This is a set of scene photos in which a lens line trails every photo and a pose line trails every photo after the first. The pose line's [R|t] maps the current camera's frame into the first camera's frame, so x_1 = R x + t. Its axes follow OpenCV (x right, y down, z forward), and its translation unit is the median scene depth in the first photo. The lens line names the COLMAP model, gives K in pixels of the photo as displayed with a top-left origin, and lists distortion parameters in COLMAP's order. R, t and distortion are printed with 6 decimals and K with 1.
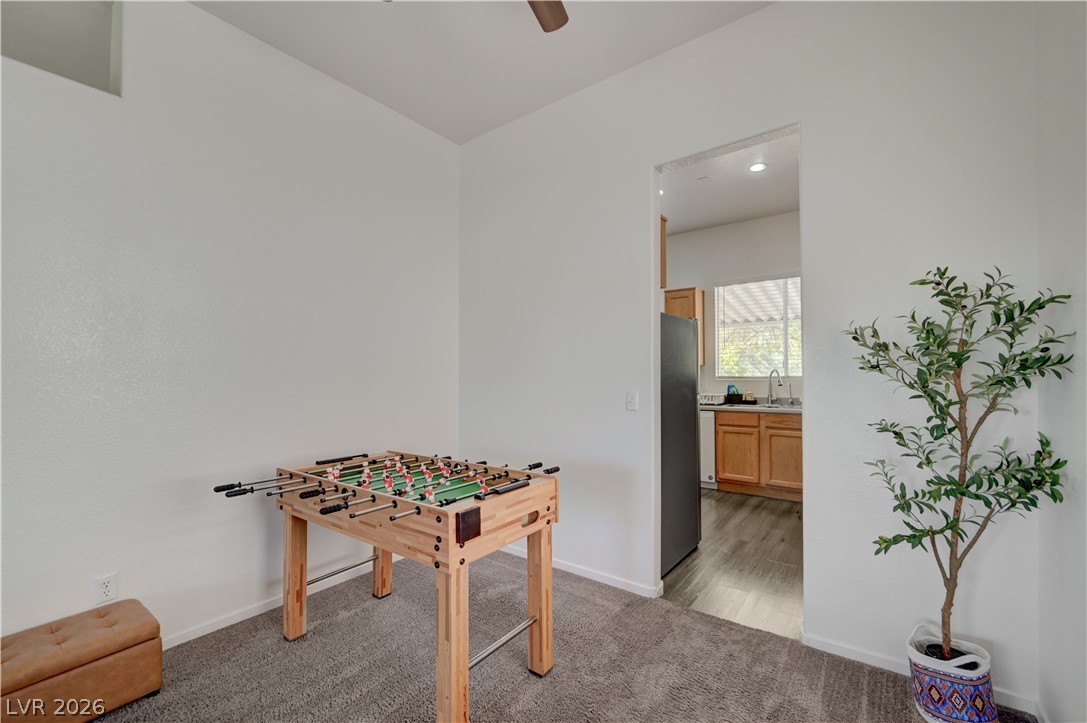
lens RADIAL K [[438.7, 0, 547.1], [0, 438.7, 370.0], [0, 0, 1]] dist [-0.002725, -0.000125]
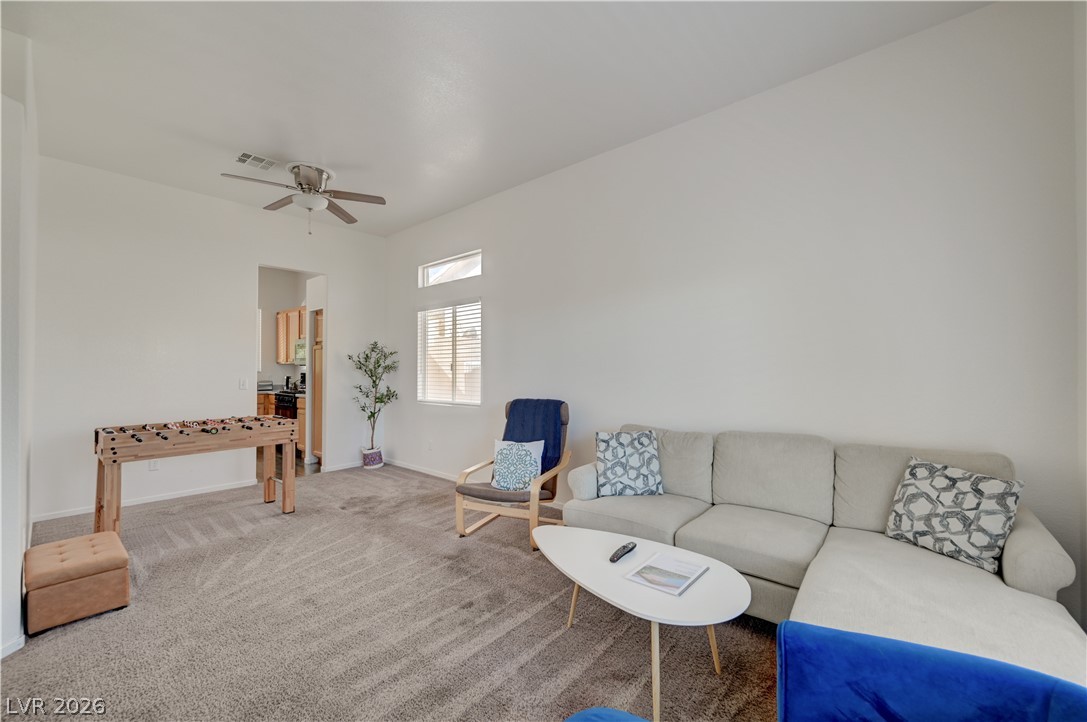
lens RADIAL K [[438.7, 0, 547.1], [0, 438.7, 369.5], [0, 0, 1]] dist [-0.002725, -0.000125]
pose [[0.069009, 0.008330, 0.997581, -2.716724], [-0.006098, 0.999950, -0.007928, 0.022038], [-0.997597, -0.005536, 0.069056, -0.709177]]
